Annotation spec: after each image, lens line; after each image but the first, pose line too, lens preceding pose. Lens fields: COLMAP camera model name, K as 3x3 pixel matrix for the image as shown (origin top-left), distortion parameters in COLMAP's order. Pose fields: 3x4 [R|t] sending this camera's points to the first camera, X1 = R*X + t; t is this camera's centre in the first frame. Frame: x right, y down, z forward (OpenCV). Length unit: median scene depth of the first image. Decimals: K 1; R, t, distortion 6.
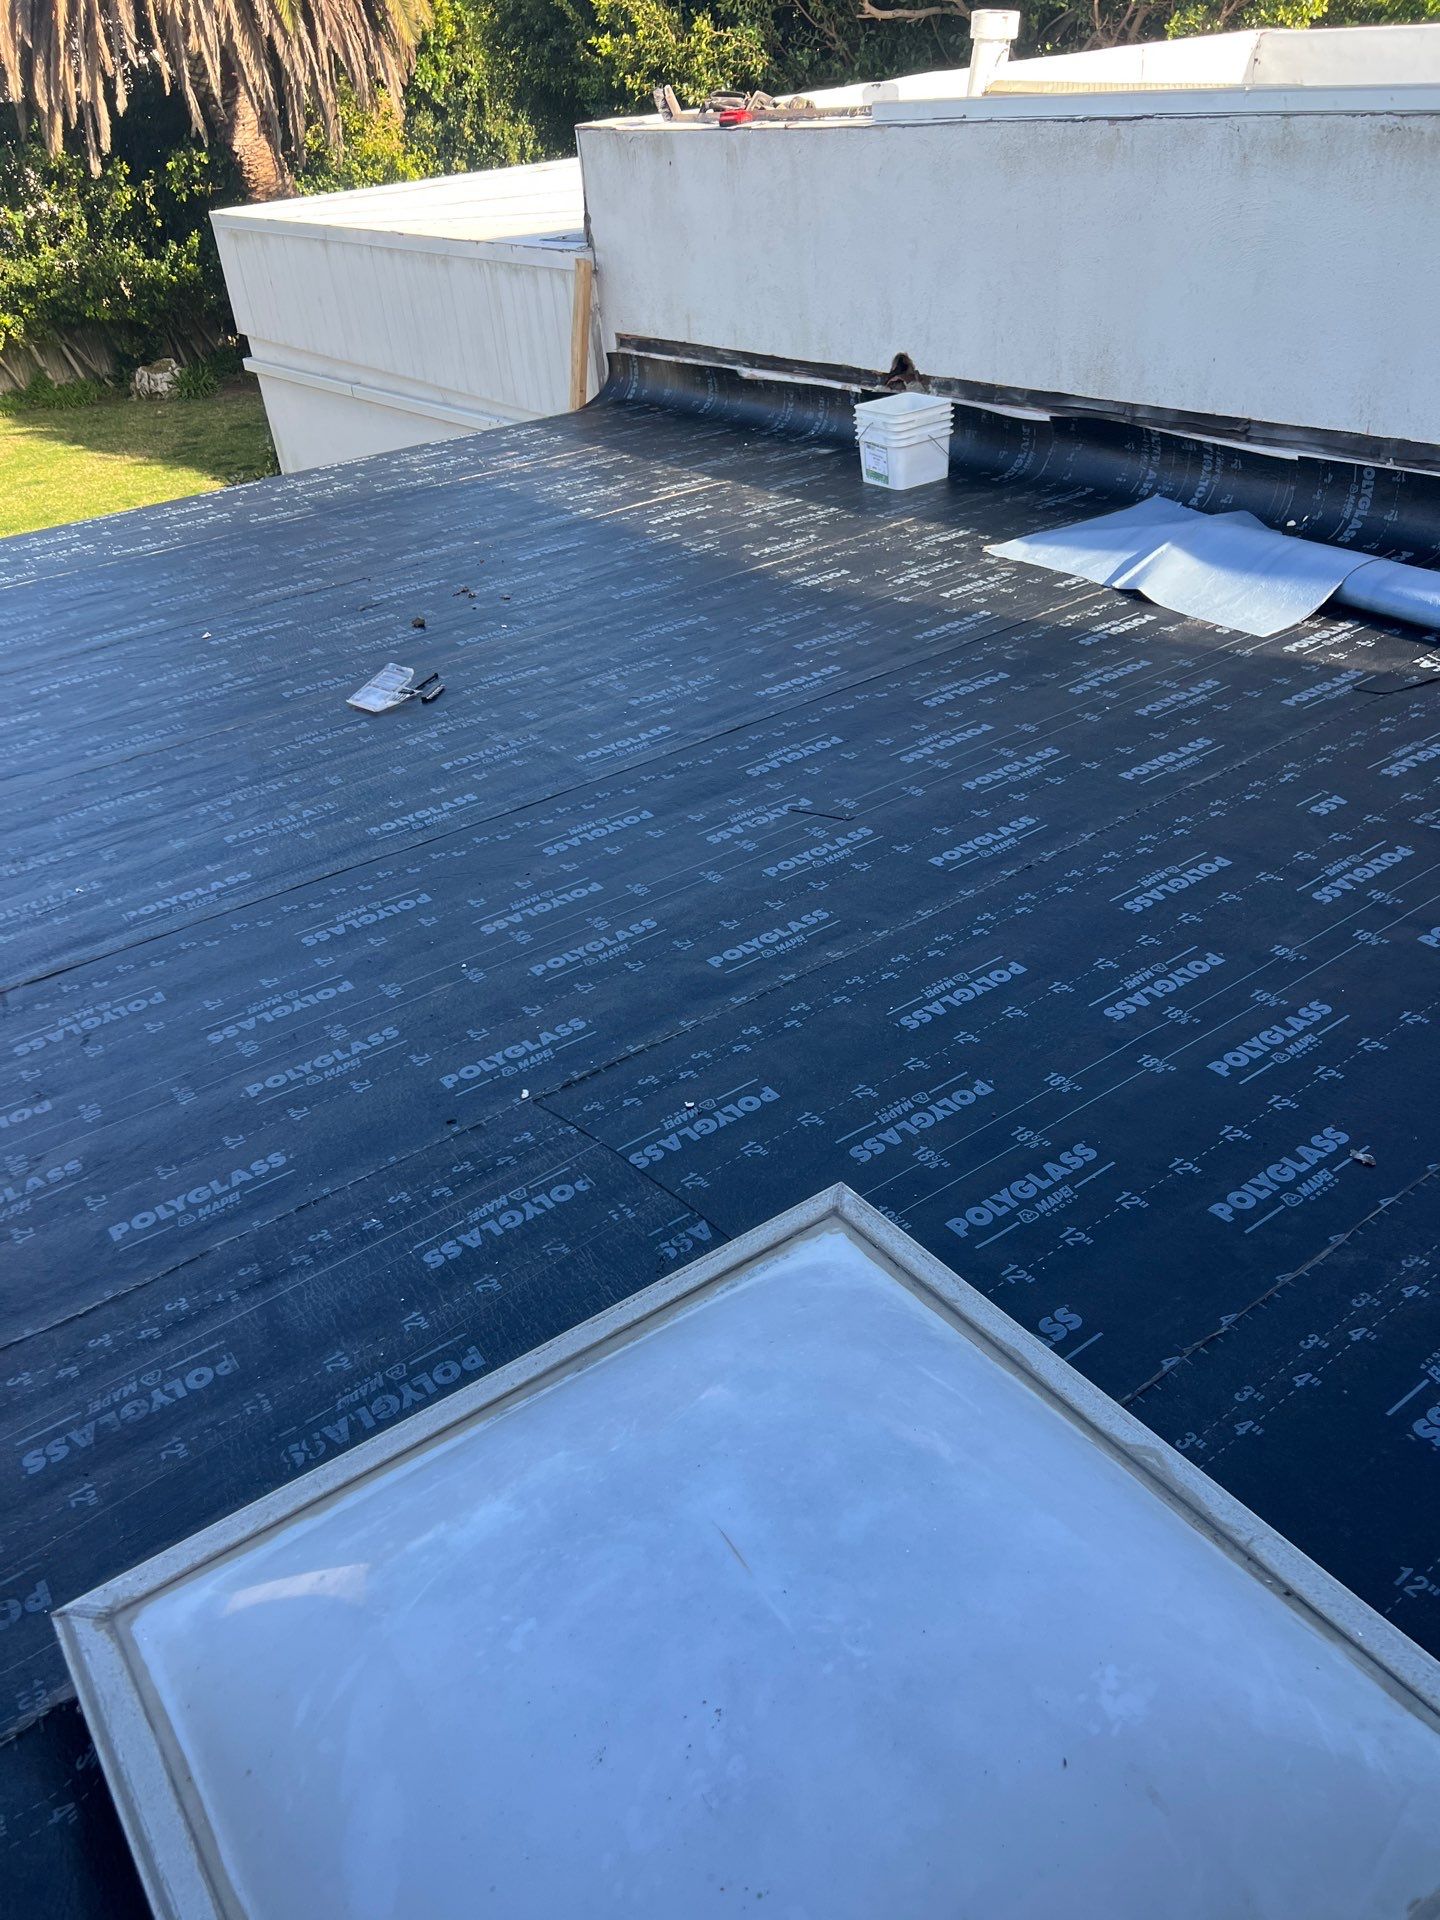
lens RADIAL K [[1439.5, 0, 720.0], [0, 1439.5, 960.0], [0, 0, 1]] dist [0.002539, -0.003856]
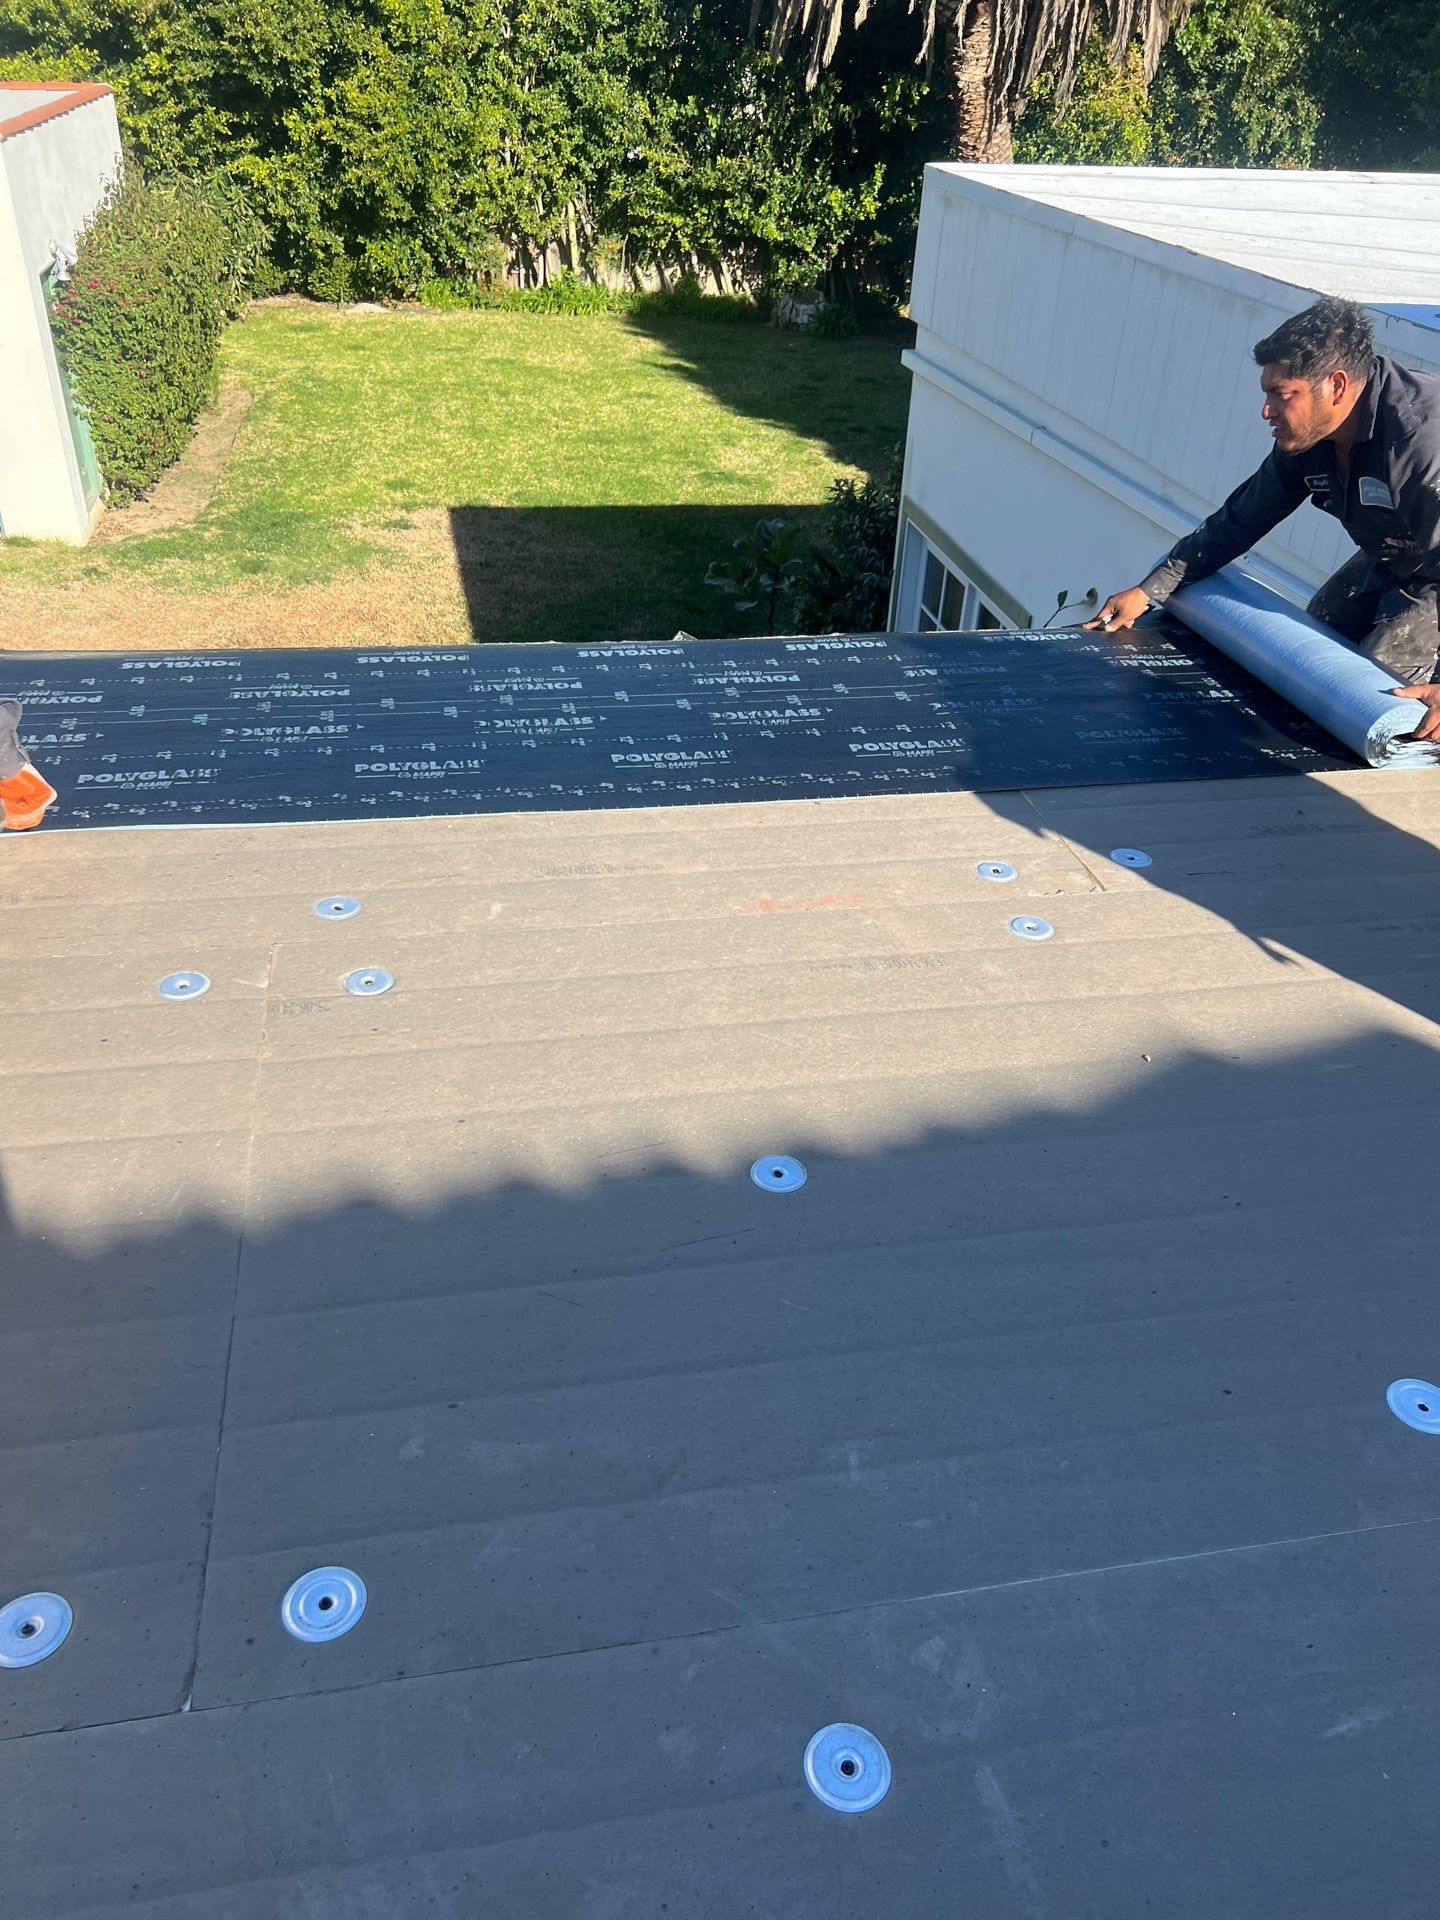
lens RADIAL K [[1455.6, 0, 720.0], [0, 1455.6, 960.0], [0, 0, 1]] dist [-0.004079, -0.013982]
pose [[0.904874, 0.321796, -0.278658, -0.036894], [-0.316000, 0.946406, 0.066780, -0.049094], [0.285213, 0.027629, 0.958066, 0.087012]]
